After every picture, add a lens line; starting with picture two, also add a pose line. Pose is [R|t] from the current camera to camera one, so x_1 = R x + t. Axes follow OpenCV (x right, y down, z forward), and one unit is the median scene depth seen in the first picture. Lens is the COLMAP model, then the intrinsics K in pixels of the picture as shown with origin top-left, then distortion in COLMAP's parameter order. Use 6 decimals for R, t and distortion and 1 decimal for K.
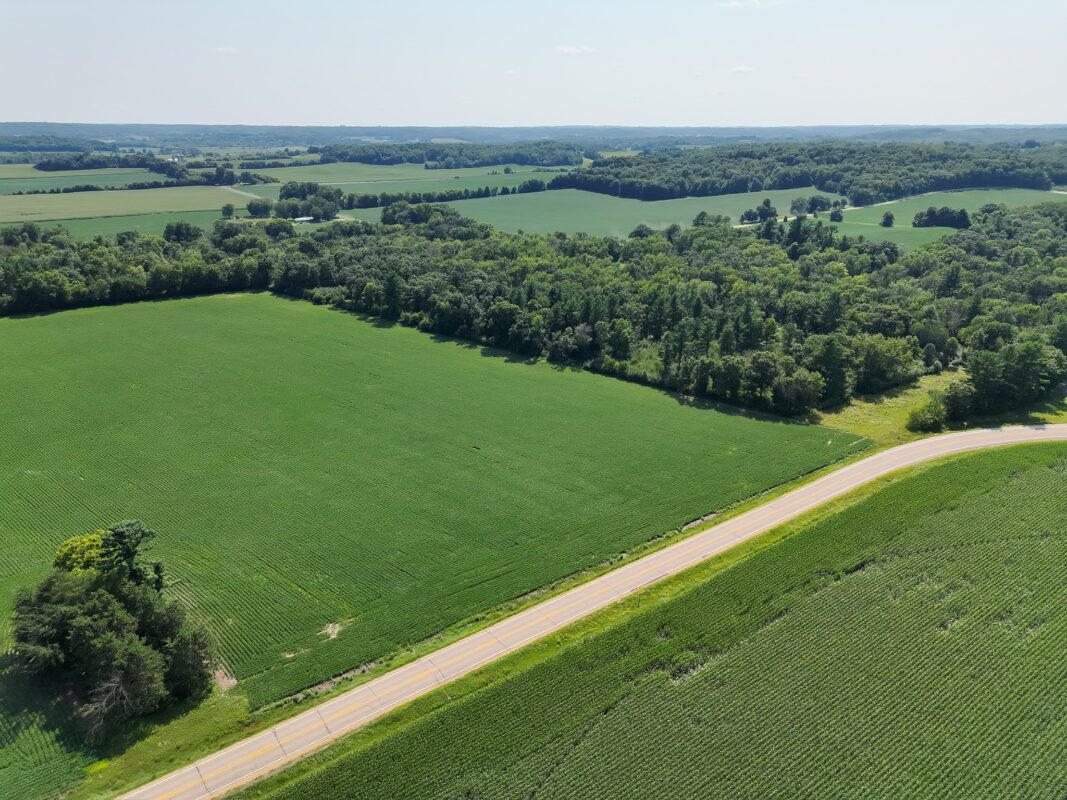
lens RADIAL K [[747.7, 0, 534.4], [0, 747.7, 400.5], [0, 0, 1]] dist [0.066767, -0.055565]
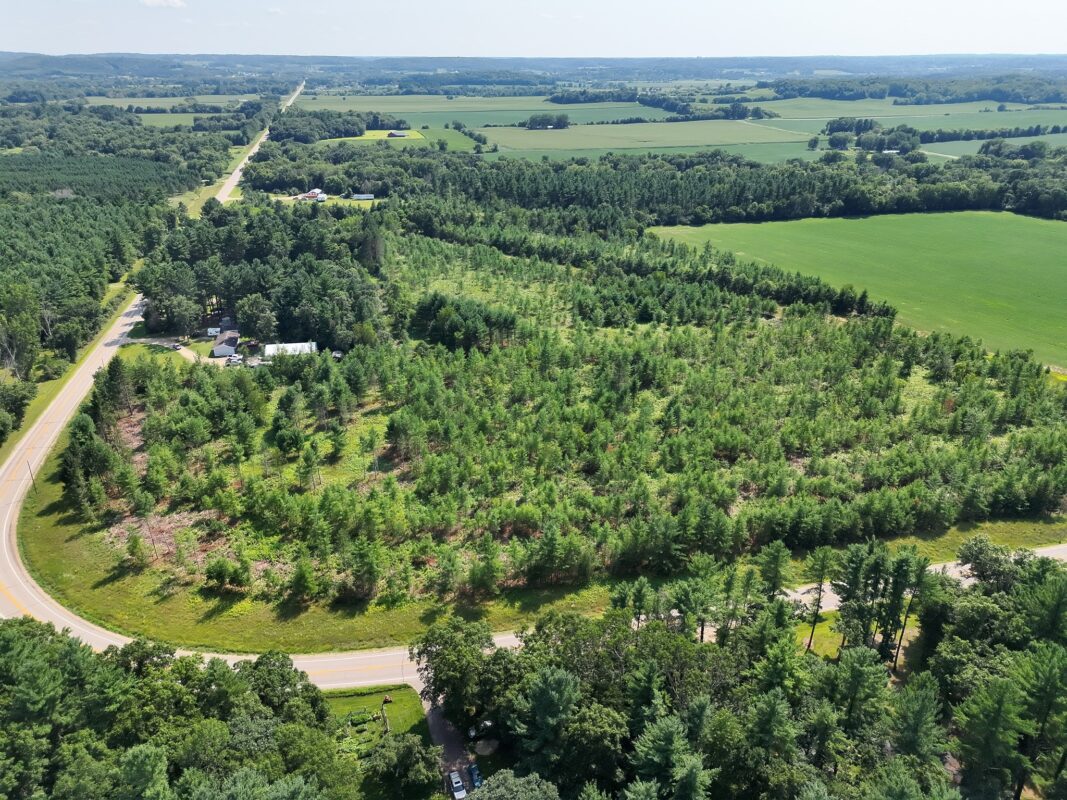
lens RADIAL K [[747.7, 0, 535.5], [0, 747.7, 401.1], [0, 0, 1]] dist [0.066767, -0.055565]
pose [[0.922630, 0.160608, -0.350655, -0.355530], [-0.132535, 0.985832, 0.102812, 0.082022], [0.362200, -0.048384, 0.930844, -0.270897]]
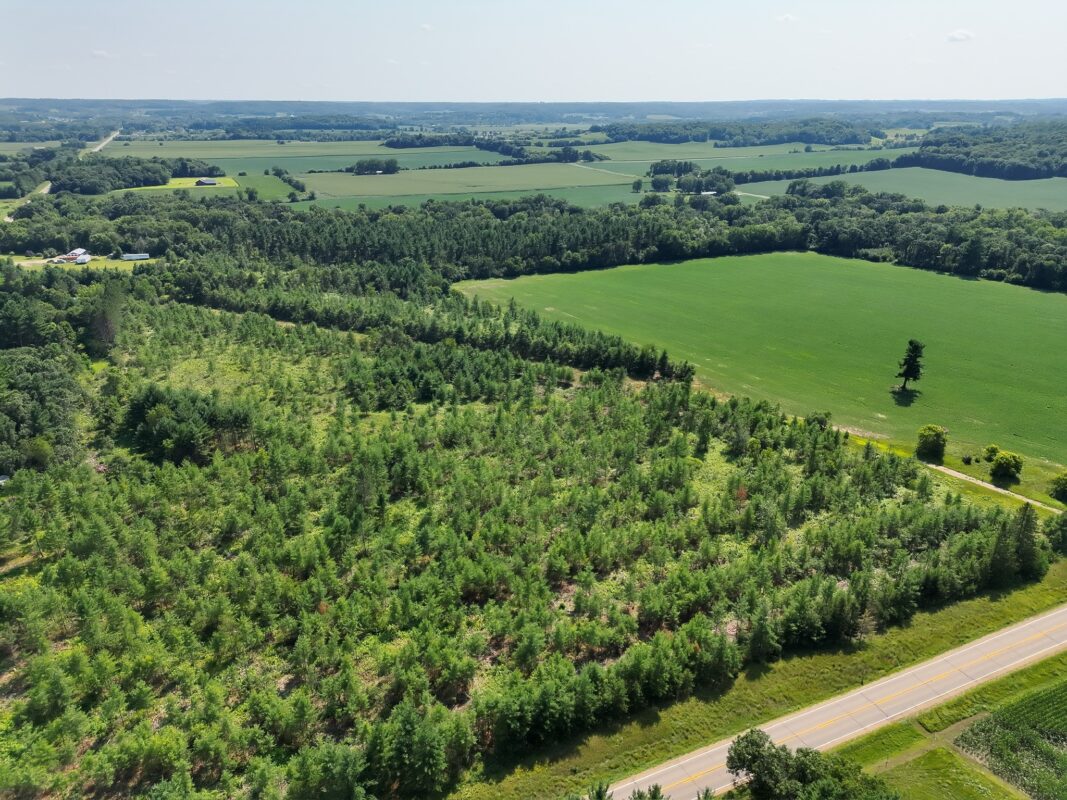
lens RADIAL K [[747.7, 0, 535.0], [0, 747.7, 399.8], [0, 0, 1]] dist [0.066767, -0.055565]
pose [[0.977185, 0.077425, -0.197774, -0.329328], [-0.071843, 0.996793, 0.035258, 0.054916], [0.199869, -0.020245, 0.979613, -0.196712]]
